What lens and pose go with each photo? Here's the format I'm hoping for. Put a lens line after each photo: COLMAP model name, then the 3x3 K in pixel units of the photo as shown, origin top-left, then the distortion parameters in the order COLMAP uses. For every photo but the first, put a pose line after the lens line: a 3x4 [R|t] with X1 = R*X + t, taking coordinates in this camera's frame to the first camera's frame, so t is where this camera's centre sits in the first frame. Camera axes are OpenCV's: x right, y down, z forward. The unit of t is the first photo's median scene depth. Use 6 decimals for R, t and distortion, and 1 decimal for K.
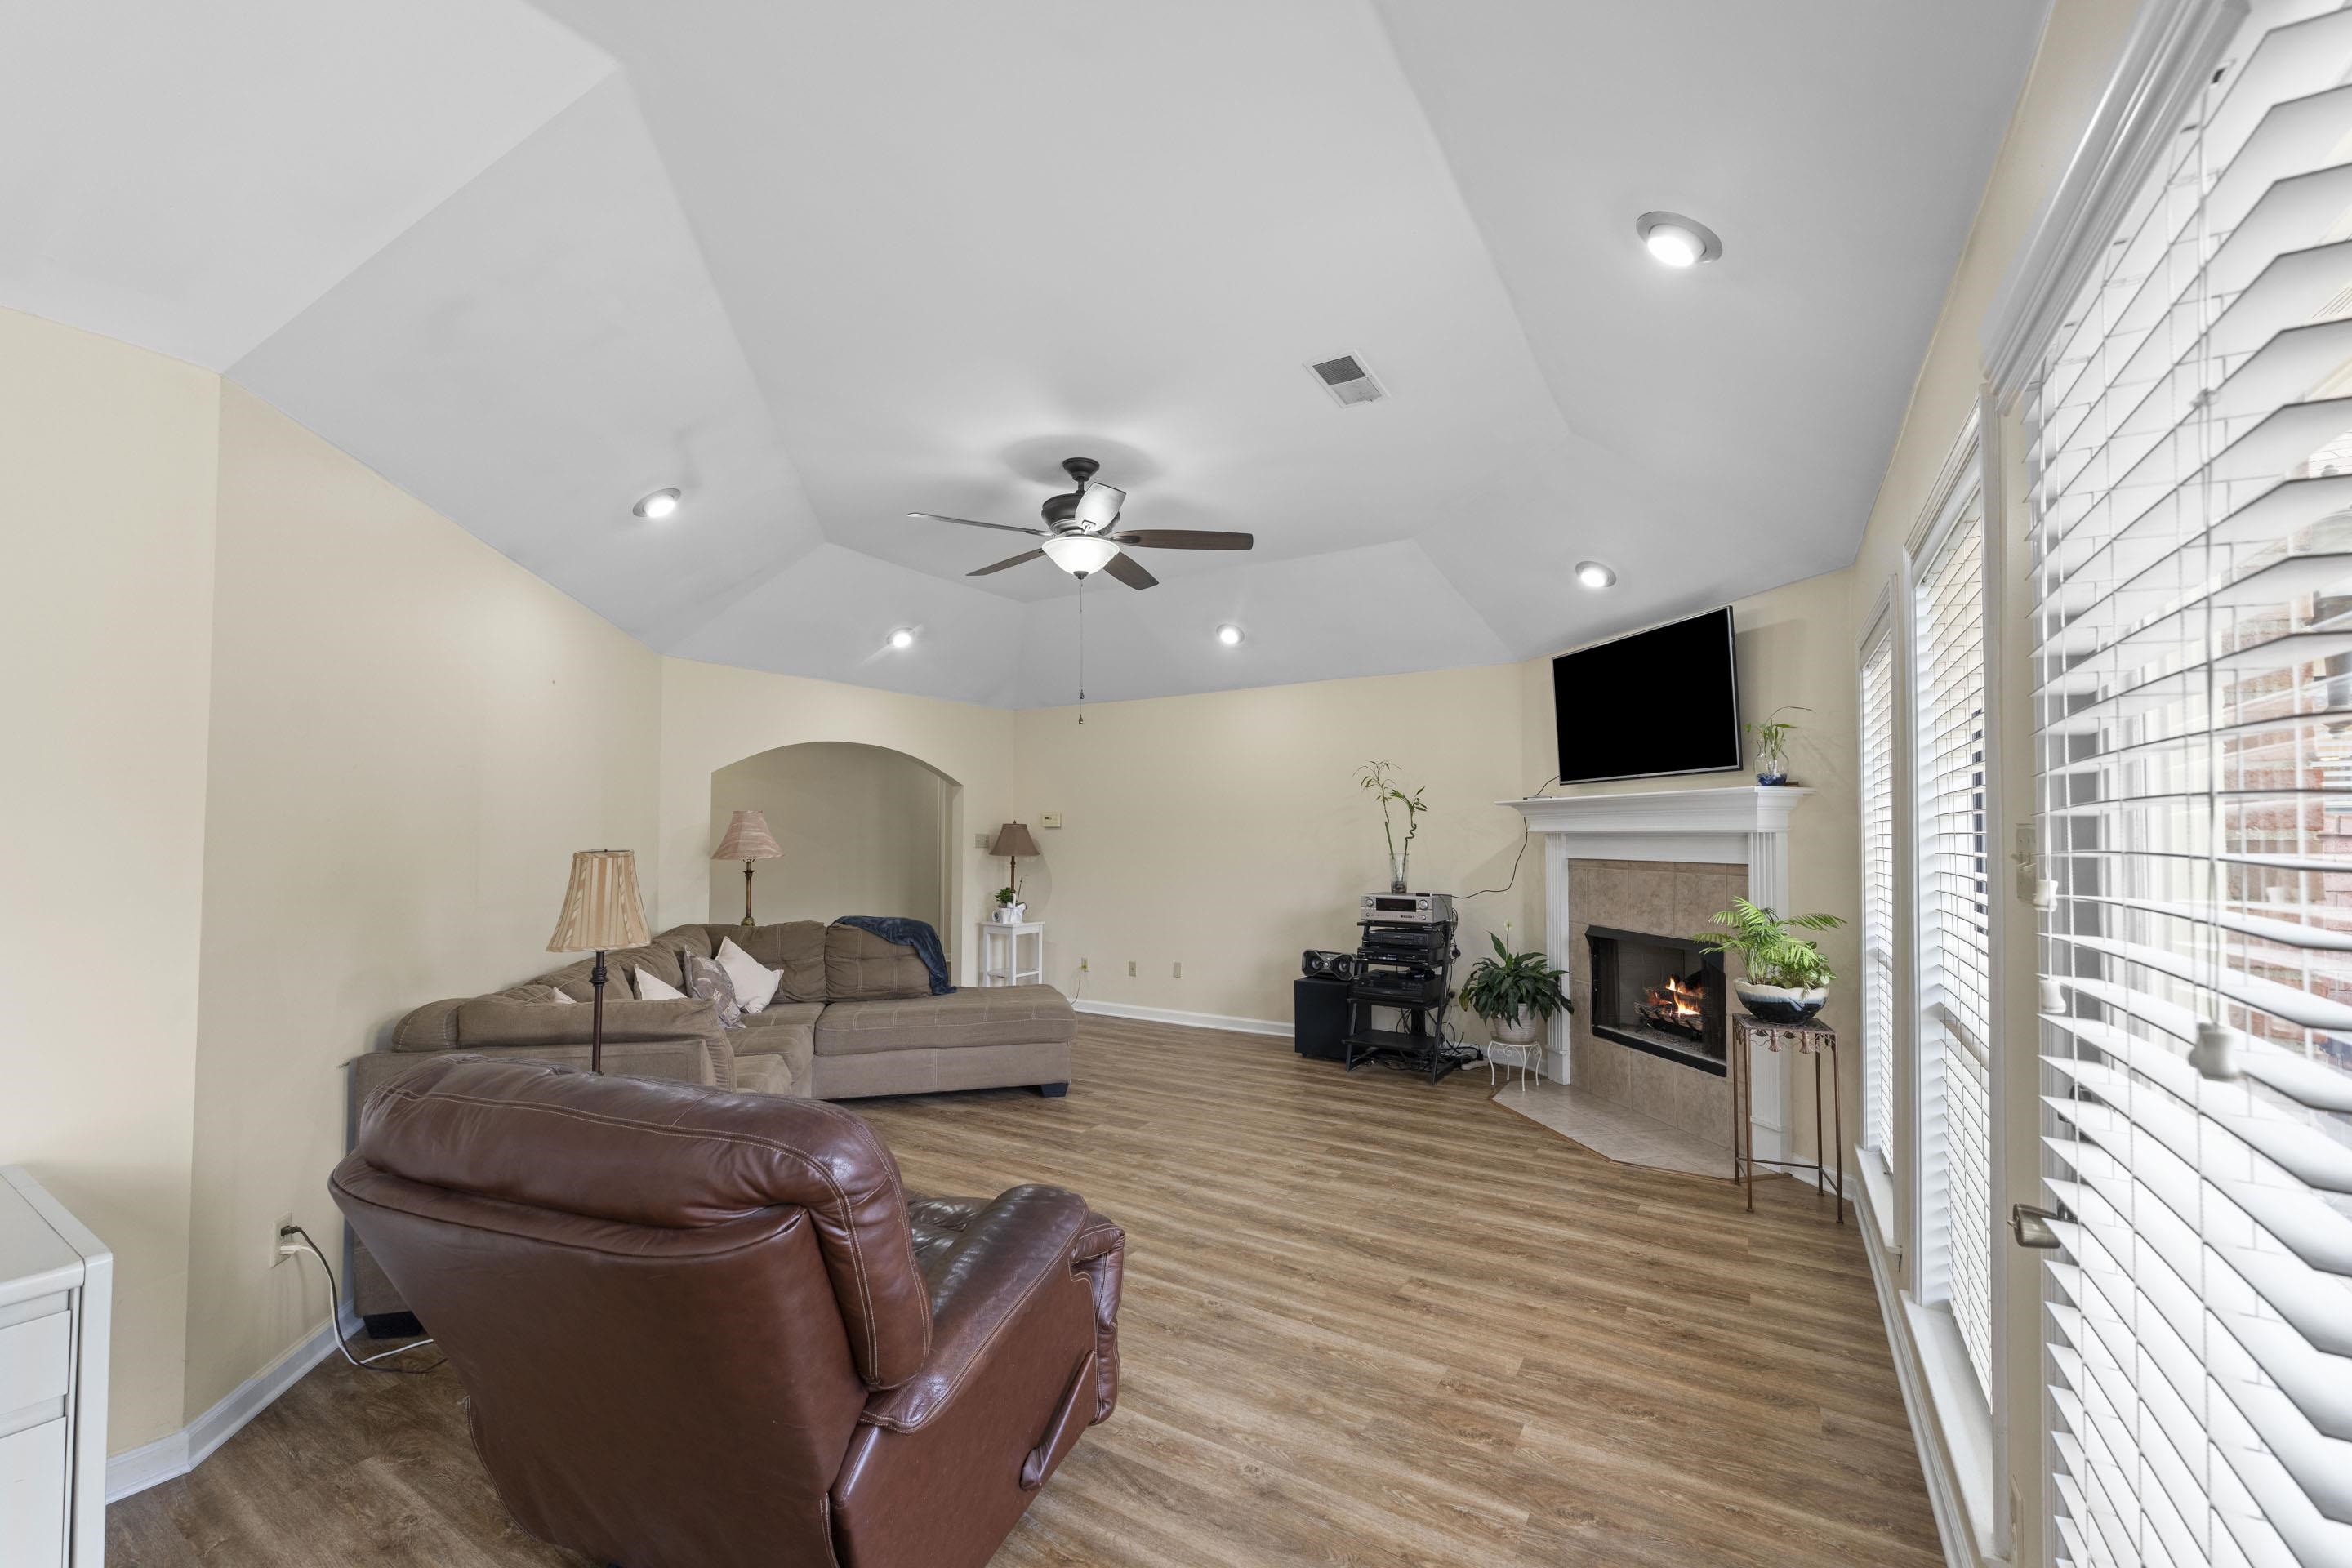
lens RADIAL K [[940.2, 0, 1170.1], [0, 940.2, 788.5], [0, 0, 1]] dist [-0.001850, -0.000243]
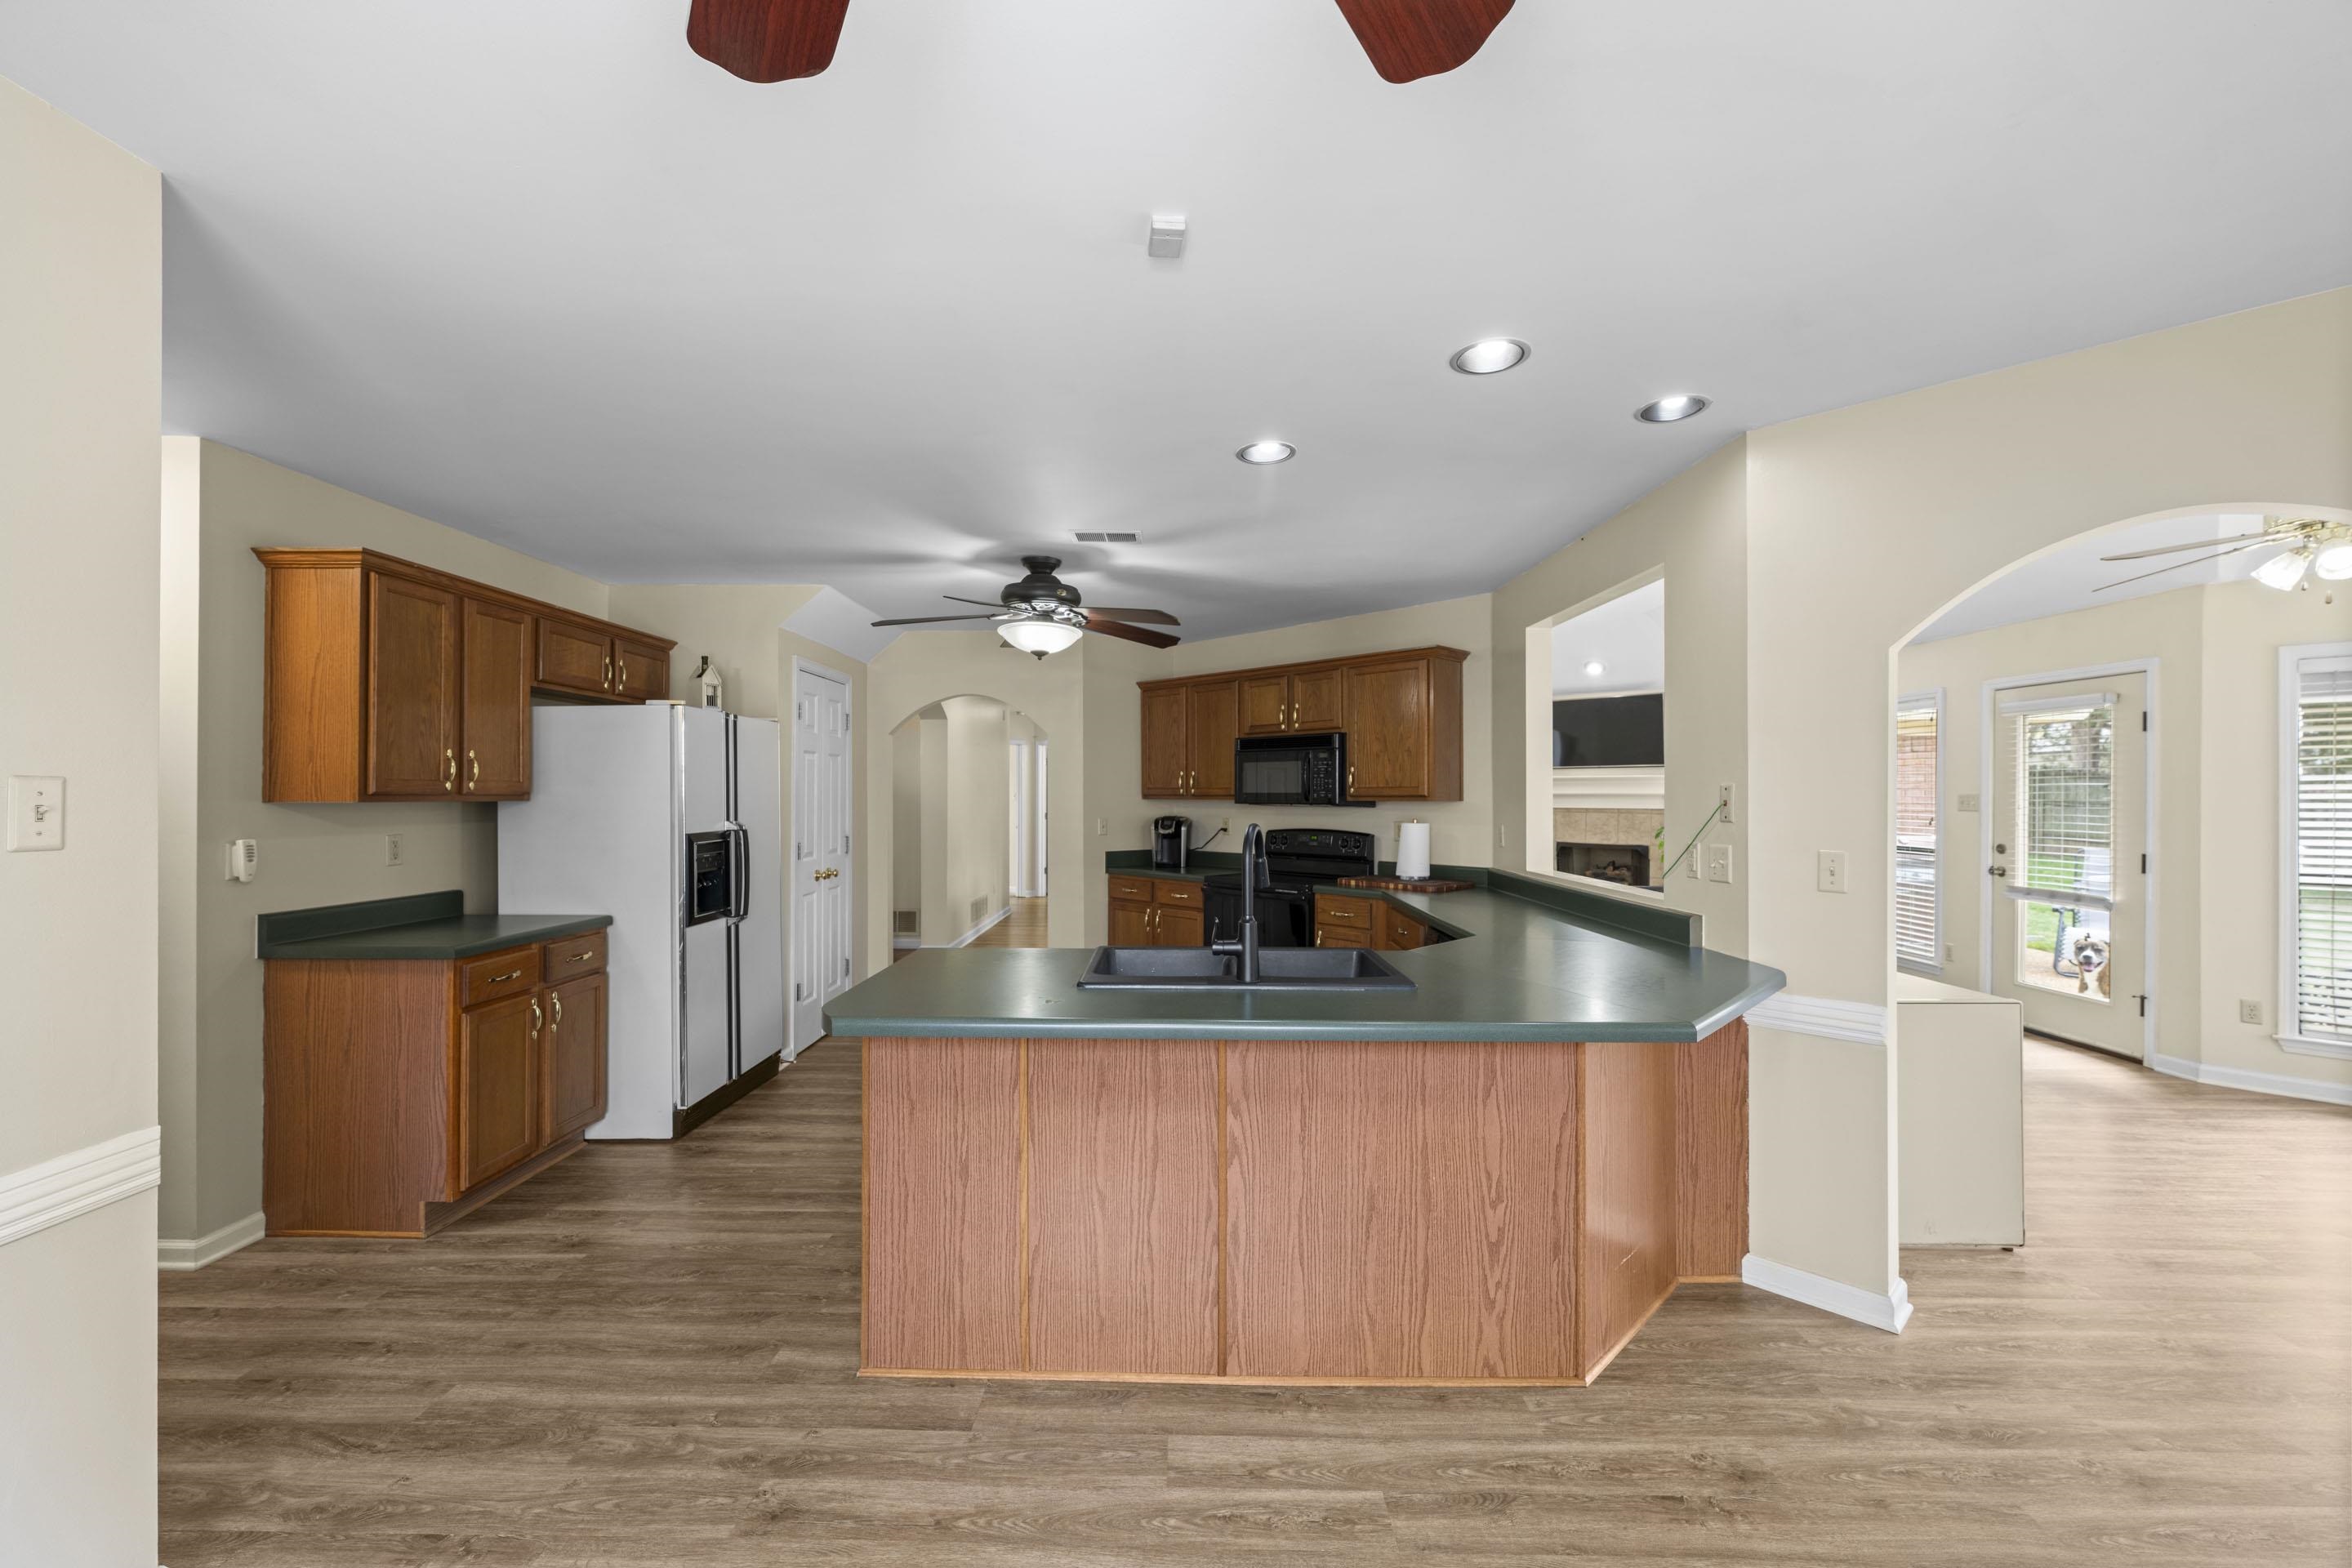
lens RADIAL K [[930.1, 0, 1169.9], [0, 930.1, 785.9], [0, 0, 1]] dist [0.000632, -0.000166]
pose [[0.861683, 0.005903, 0.507413, -1.266498], [-0.026080, 0.999126, 0.032664, -0.012851], [-0.506776, -0.041379, 0.861084, -0.252407]]
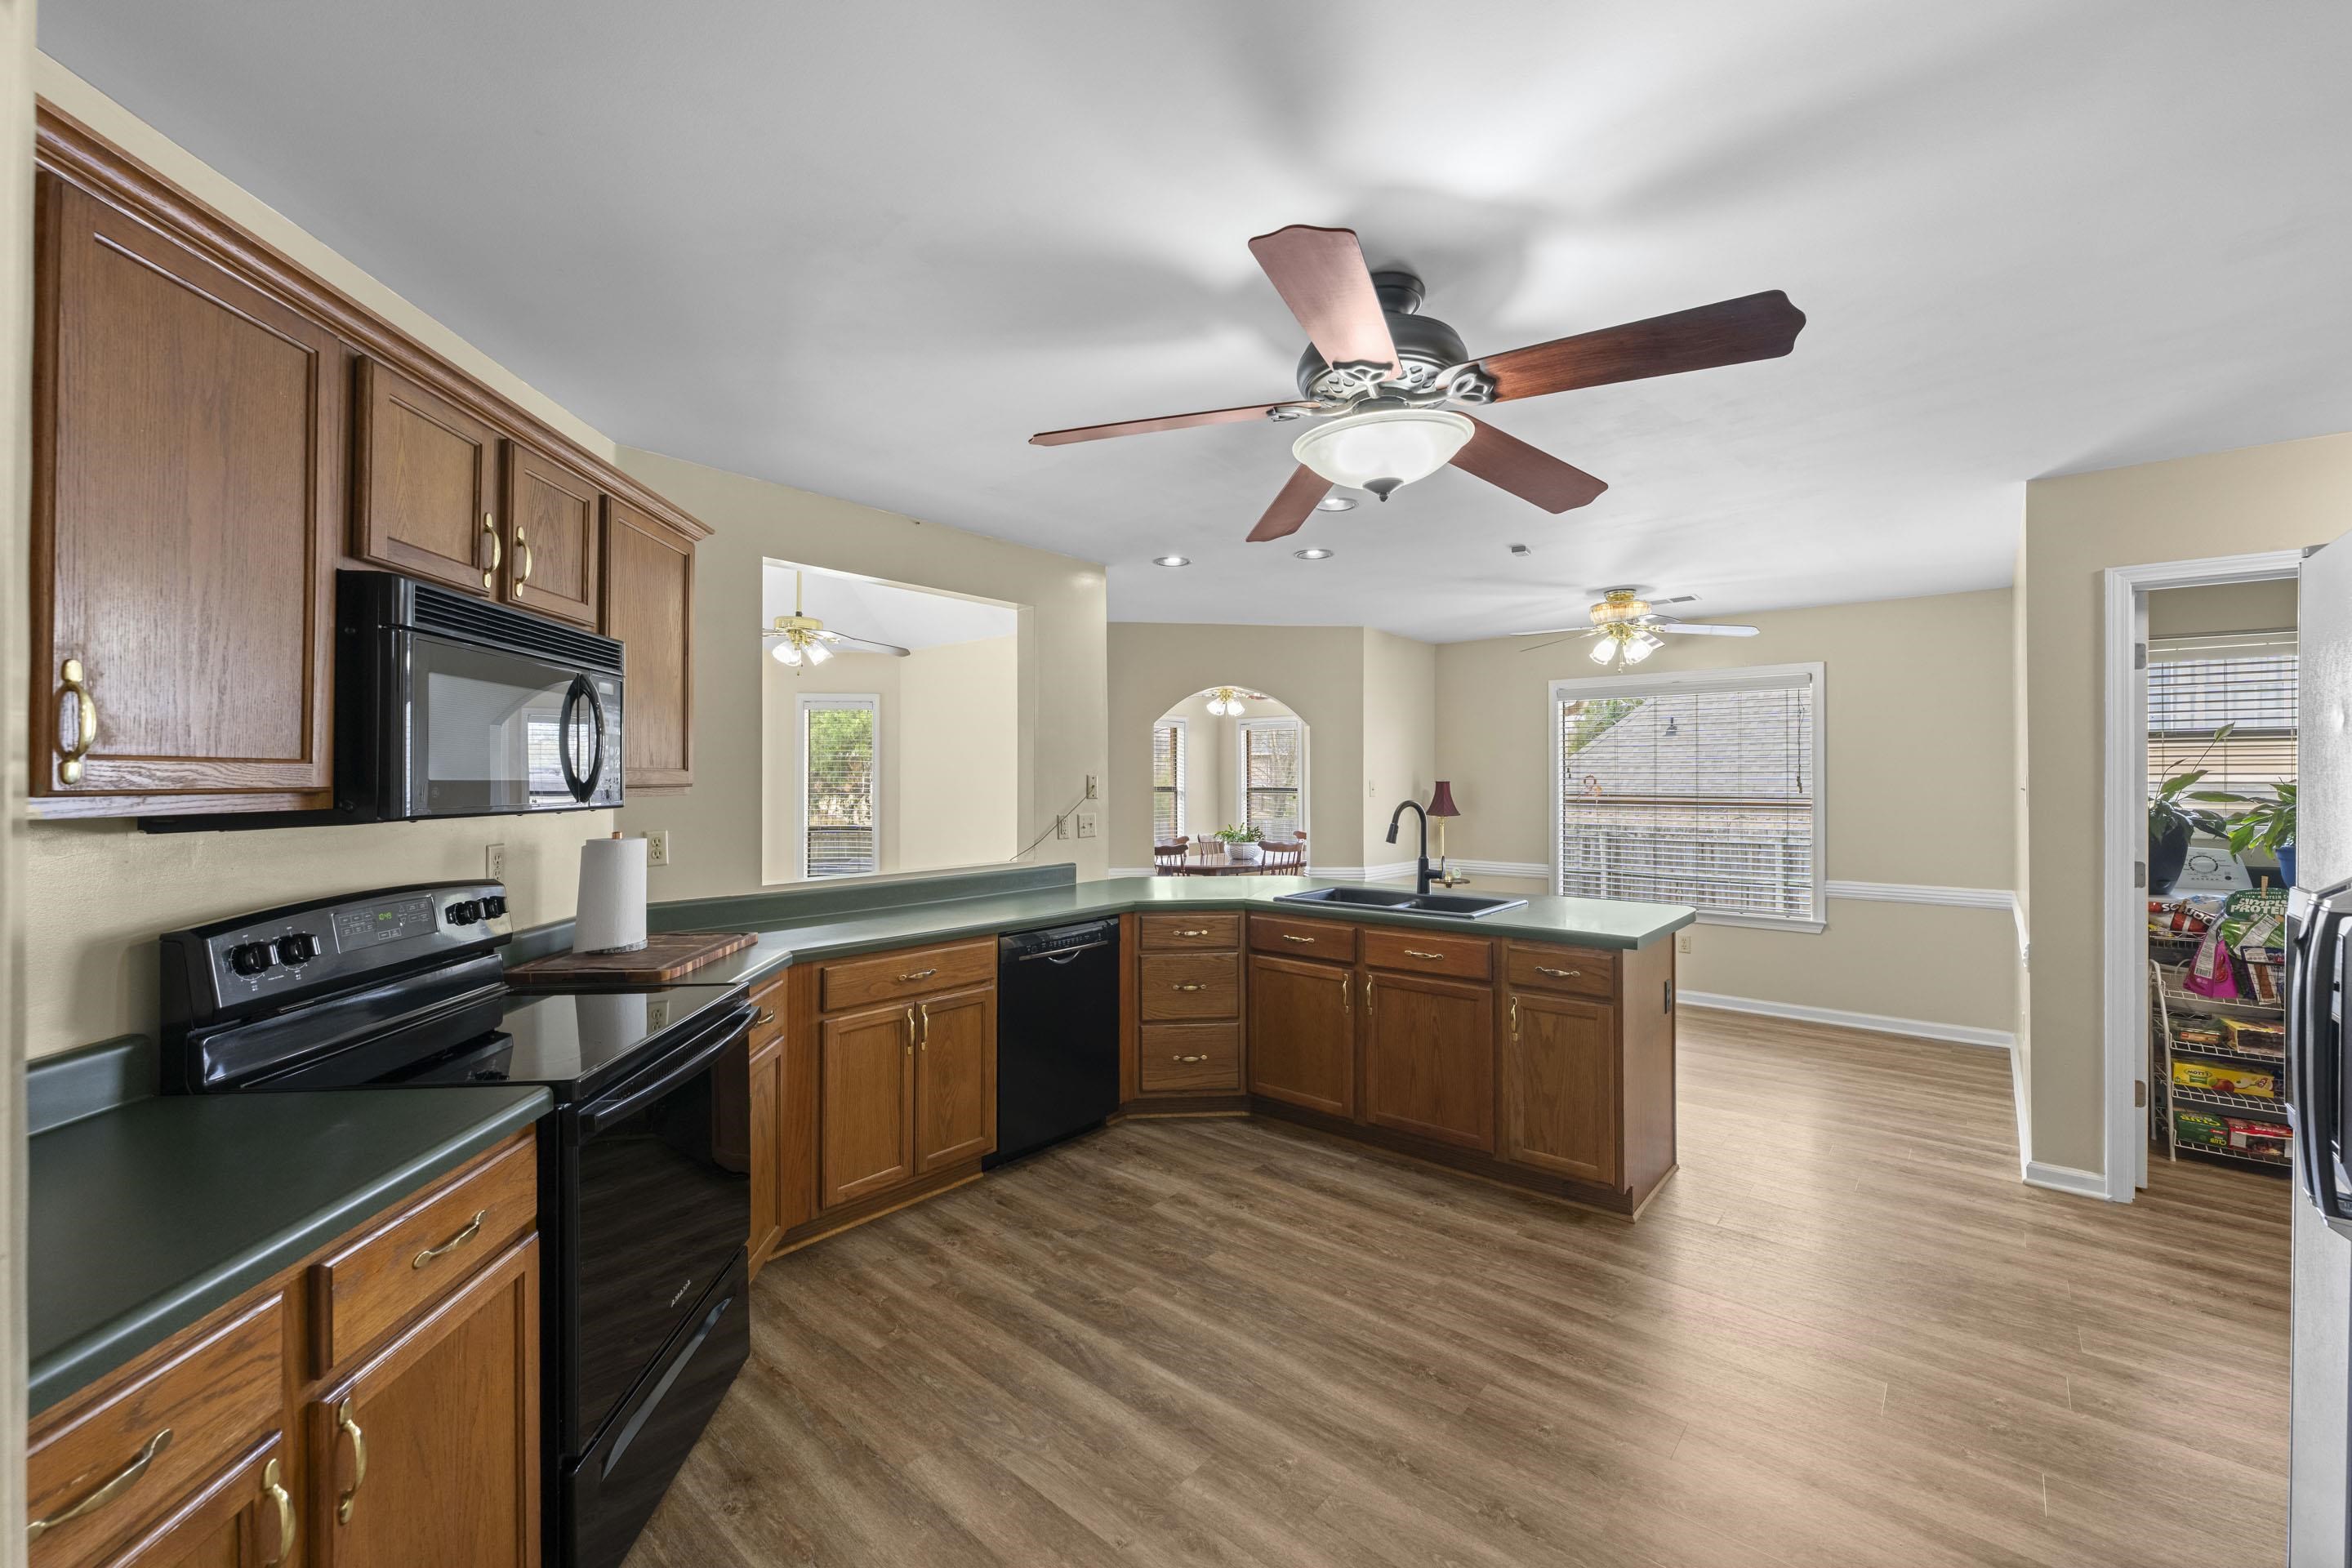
lens RADIAL K [[944.2, 0, 1171.6], [0, 944.2, 773.4], [0, 0, 1]] dist [-0.001577, -0.000161]
pose [[-0.986580, 0.002731, 0.163256, -0.913892], [-0.006096, 0.998547, -0.053543, 0.043221], [-0.163165, -0.053819, -0.985130, 0.957920]]
